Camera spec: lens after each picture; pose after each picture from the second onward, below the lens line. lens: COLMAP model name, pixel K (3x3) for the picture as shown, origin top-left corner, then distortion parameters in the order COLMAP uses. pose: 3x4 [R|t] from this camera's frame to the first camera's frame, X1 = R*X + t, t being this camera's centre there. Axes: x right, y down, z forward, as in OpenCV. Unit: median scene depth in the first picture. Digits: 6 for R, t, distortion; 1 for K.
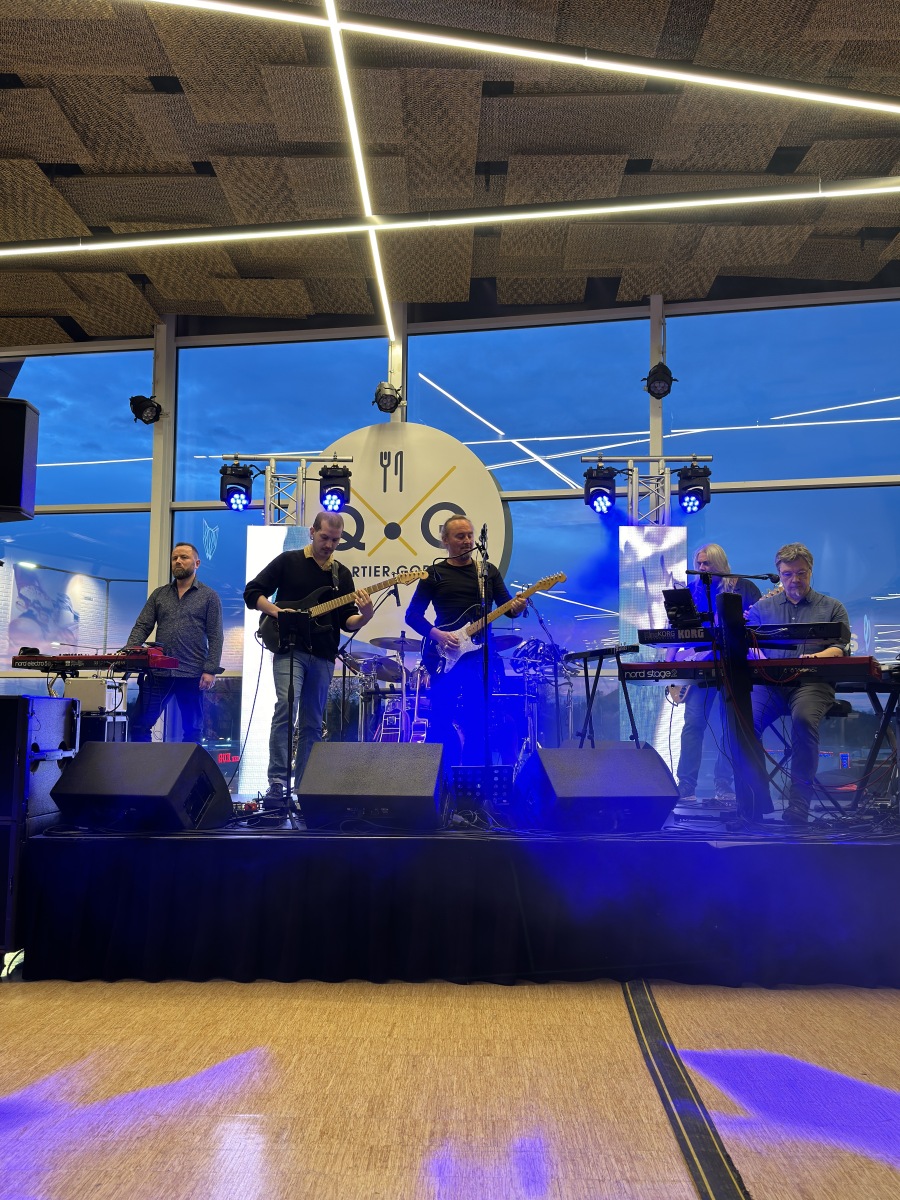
lens RADIAL K [[1117.3, 0, 450.0], [0, 1117.3, 600.0], [0, 0, 1]] dist [0.139219, -0.254749]
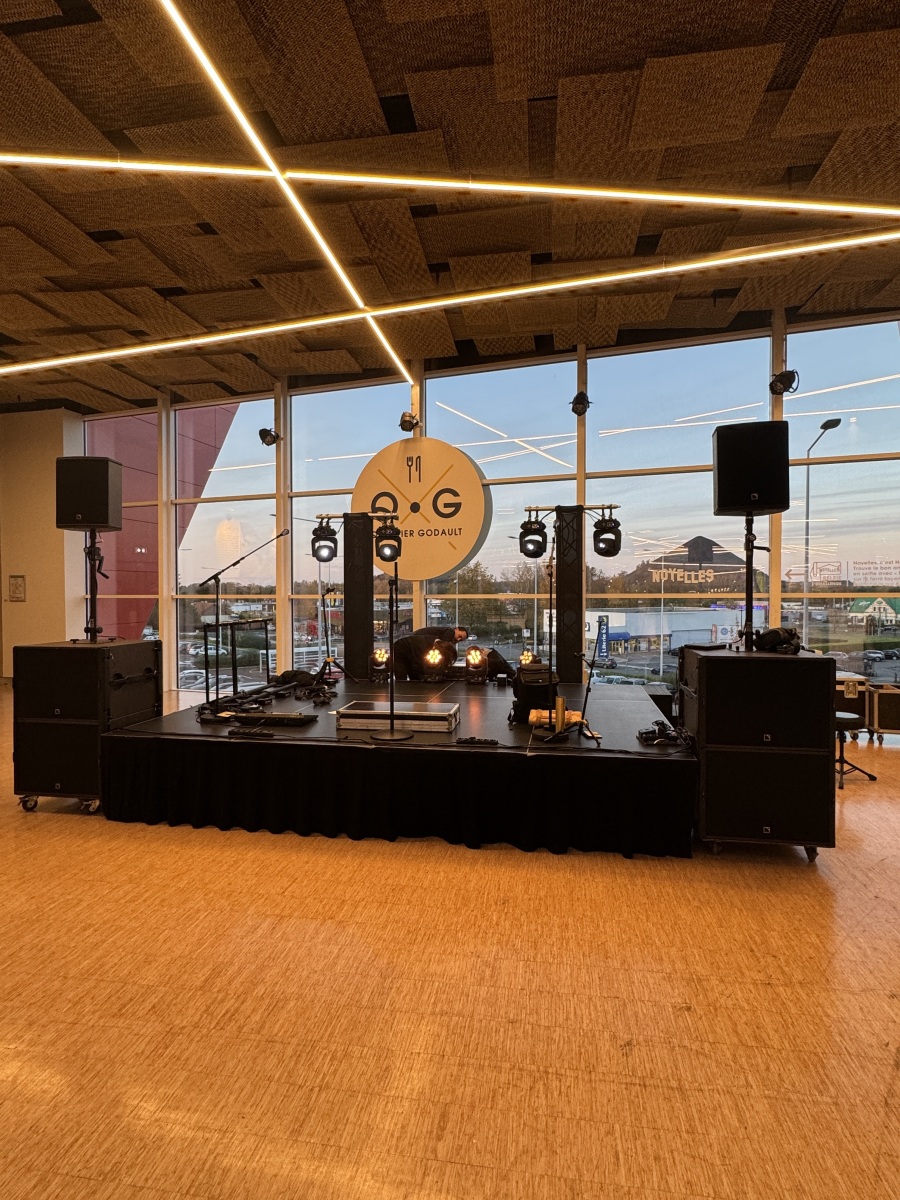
lens RADIAL K [[632.7, 0, 453.3], [0, 632.7, 600.5], [0, 0, 1]] dist [0.000660, -0.000549]
pose [[0.990852, -0.010640, -0.134532, 0.153539], [0.027520, 0.991871, 0.124238, -0.052187], [0.132116, -0.126804, 0.983090, 0.136171]]
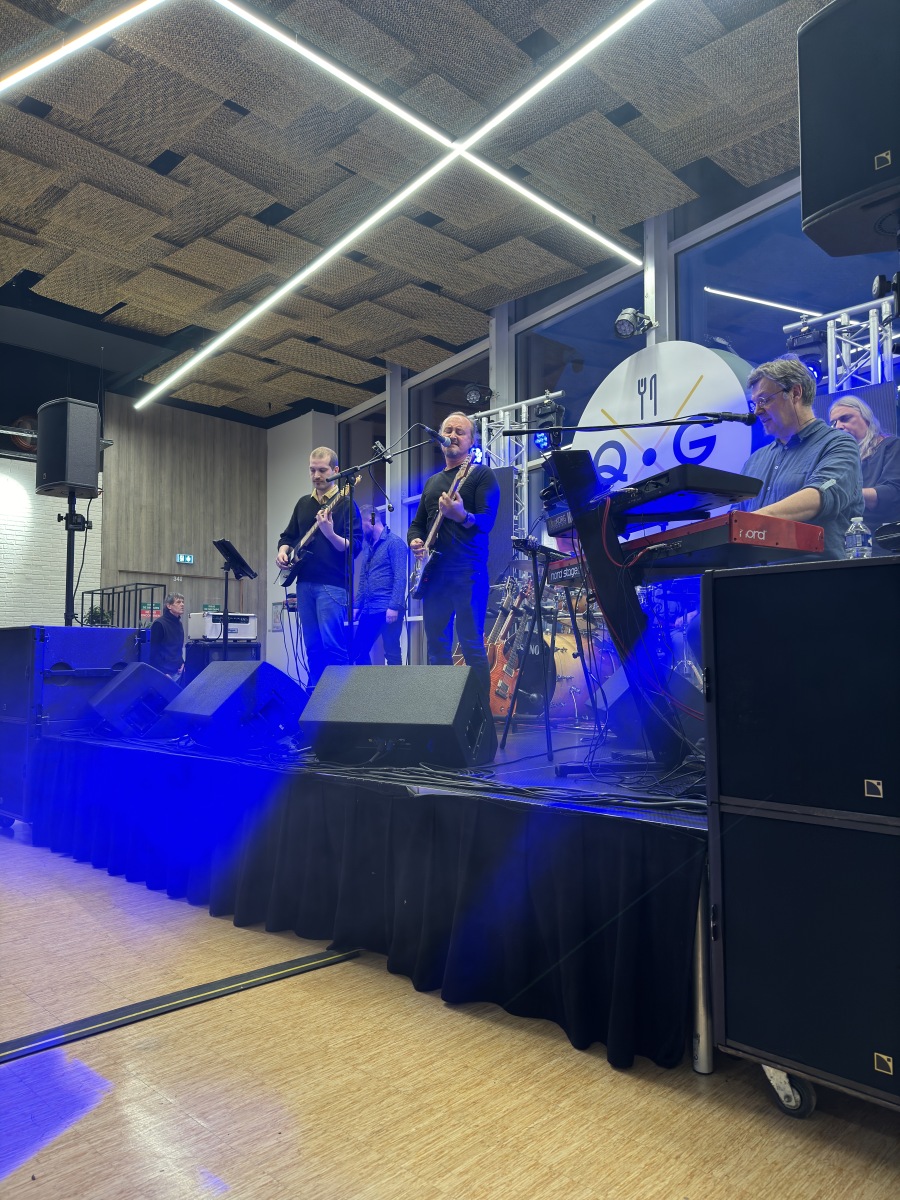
lens RADIAL K [[844.1, 0, 450.0], [0, 844.1, 600.0], [0, 0, 1]] dist [0.070036, -0.079389]
pose [[0.725577, -0.060175, -0.685505, 0.415801], [0.084755, 0.996399, 0.002243, 0.061313], [0.682901, -0.059728, 0.728065, 0.405004]]
